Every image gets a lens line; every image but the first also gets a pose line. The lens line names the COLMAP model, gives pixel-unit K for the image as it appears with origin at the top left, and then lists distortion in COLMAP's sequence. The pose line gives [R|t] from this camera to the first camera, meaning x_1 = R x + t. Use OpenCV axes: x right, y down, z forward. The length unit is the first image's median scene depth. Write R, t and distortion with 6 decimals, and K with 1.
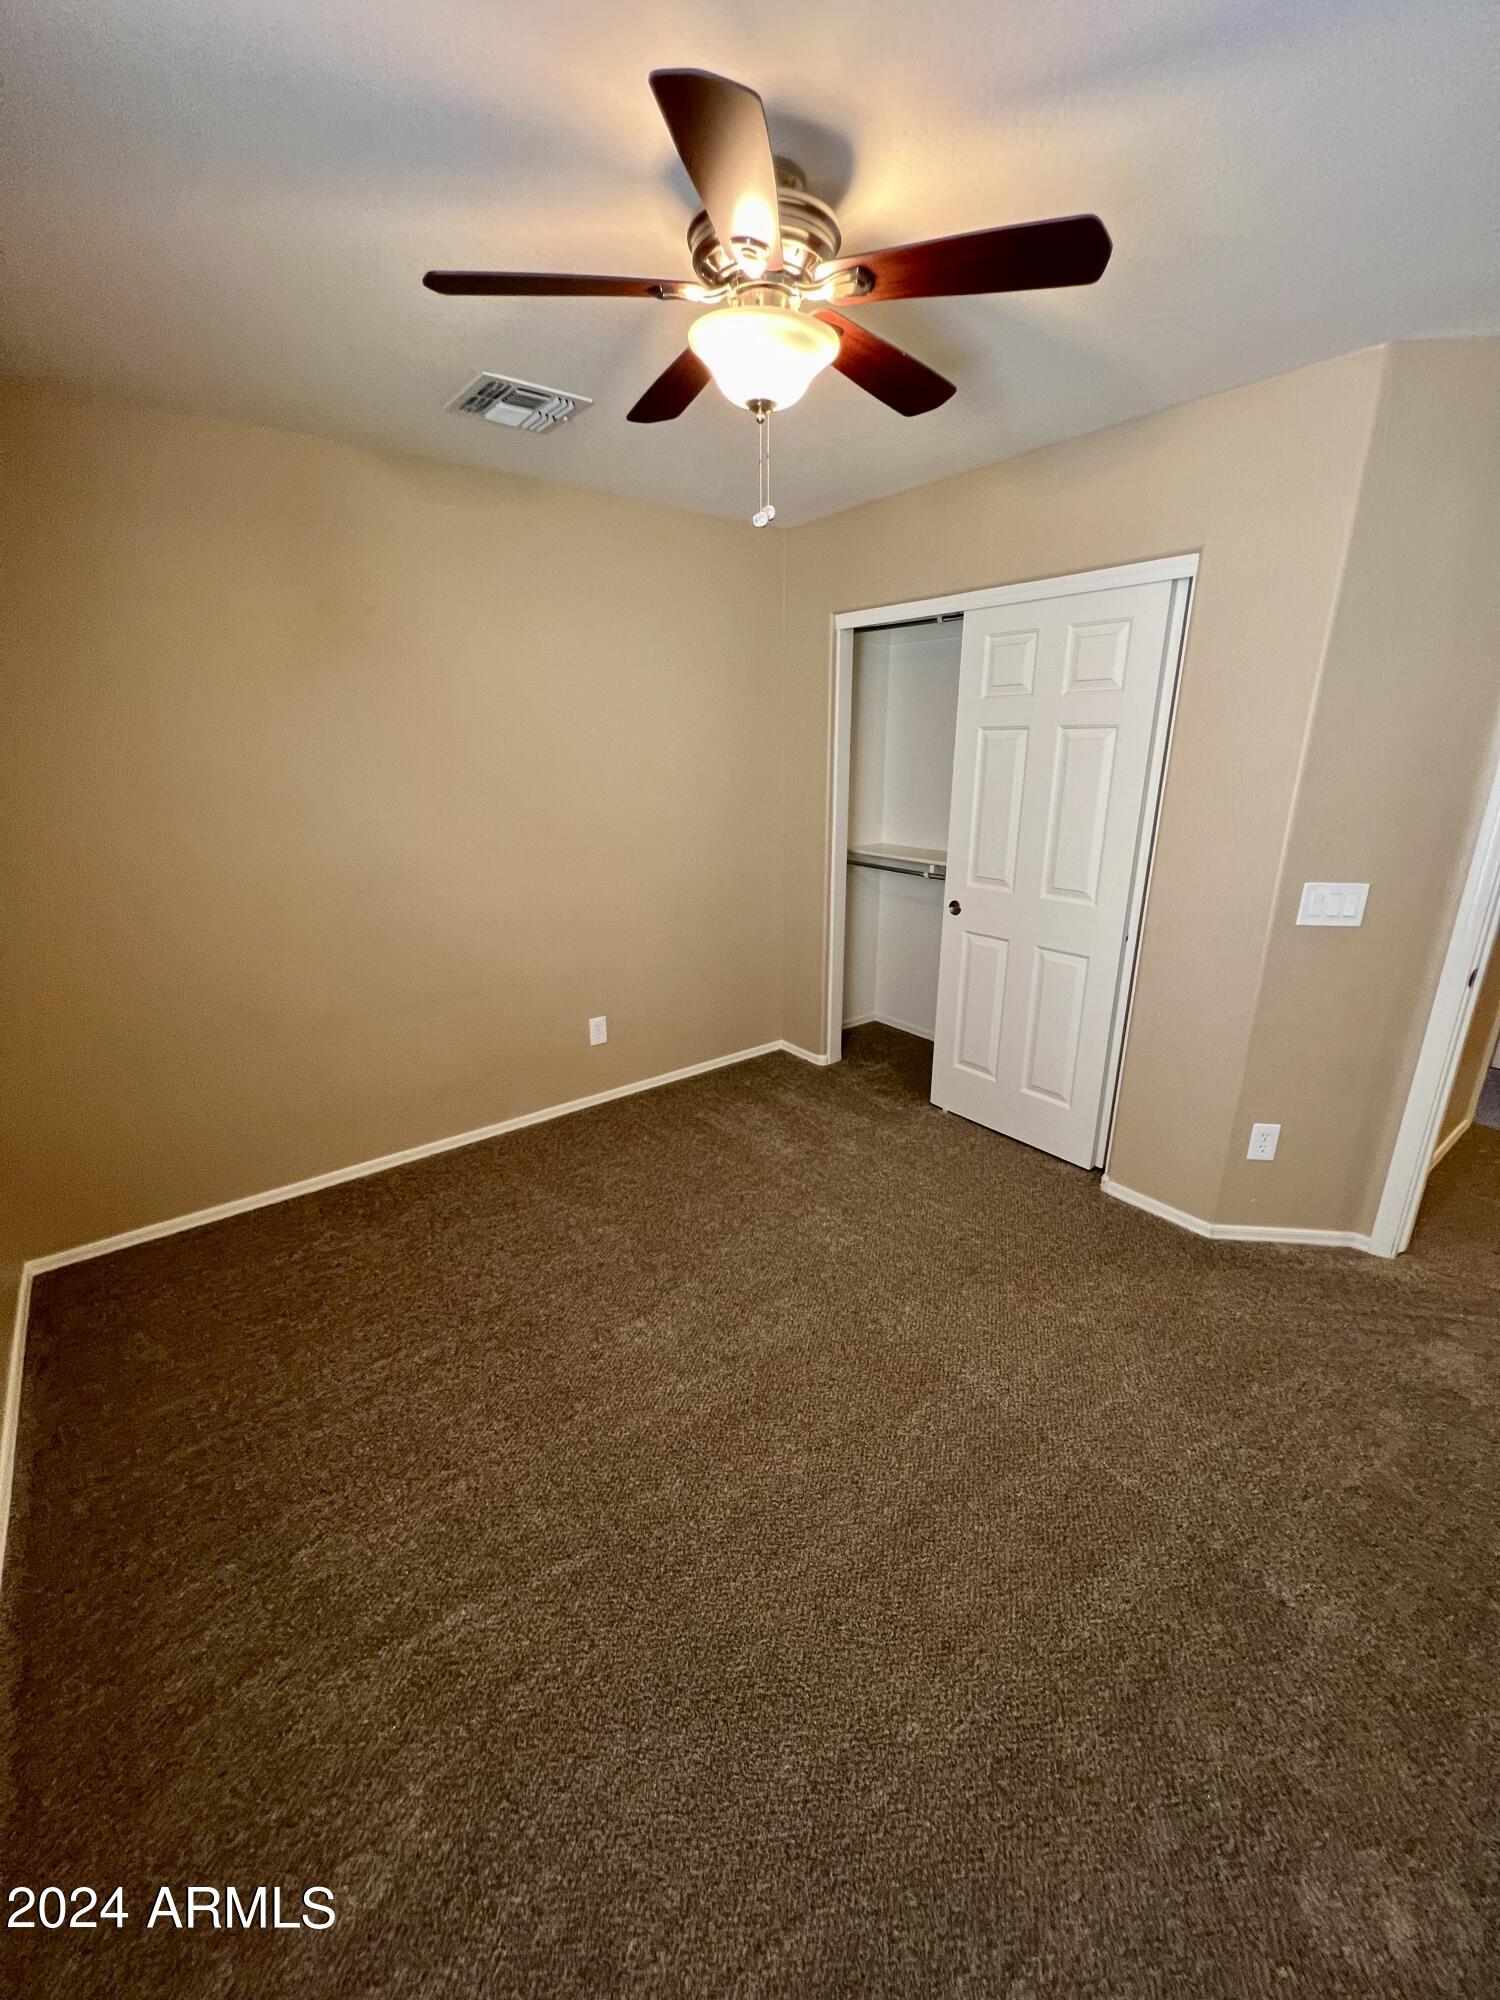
lens RADIAL K [[800.1, 0, 755.9], [0, 800.1, 999.3], [0, 0, 1]] dist [0.001270, 0.000153]
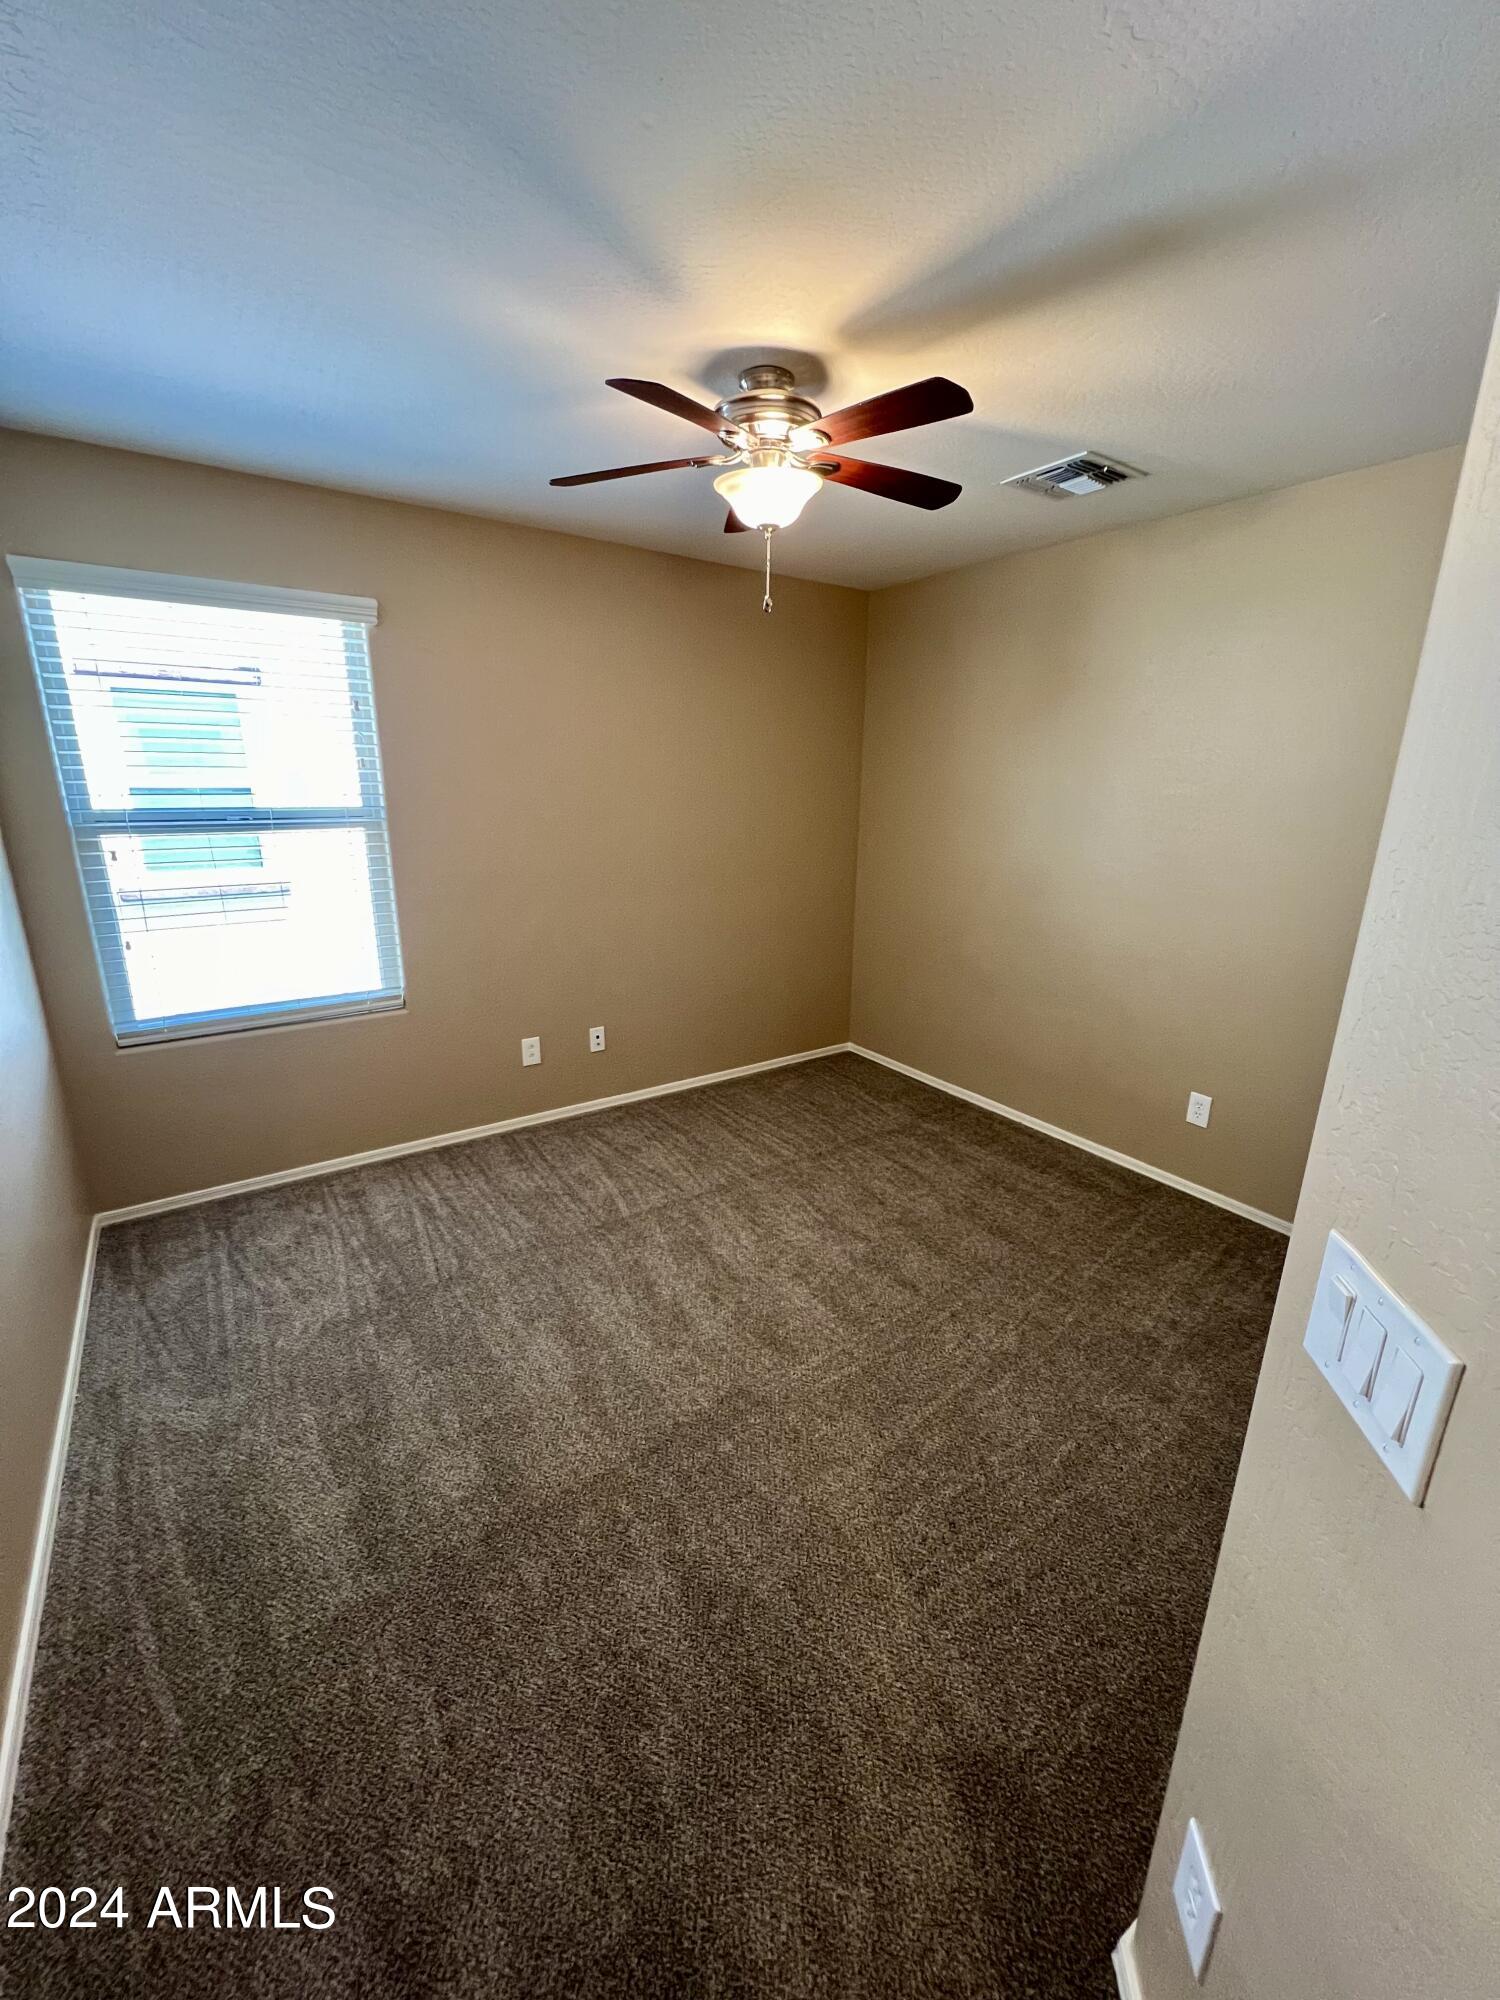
lens RADIAL K [[800.1, 0, 754.4], [0, 800.1, 999.1], [0, 0, 1]] dist [0.001270, 0.000153]
pose [[-0.065808, 0.274554, -0.959317, 0.849974], [-0.322188, 0.904059, 0.280841, -0.211147], [0.944386, 0.327562, 0.028963, 0.663489]]
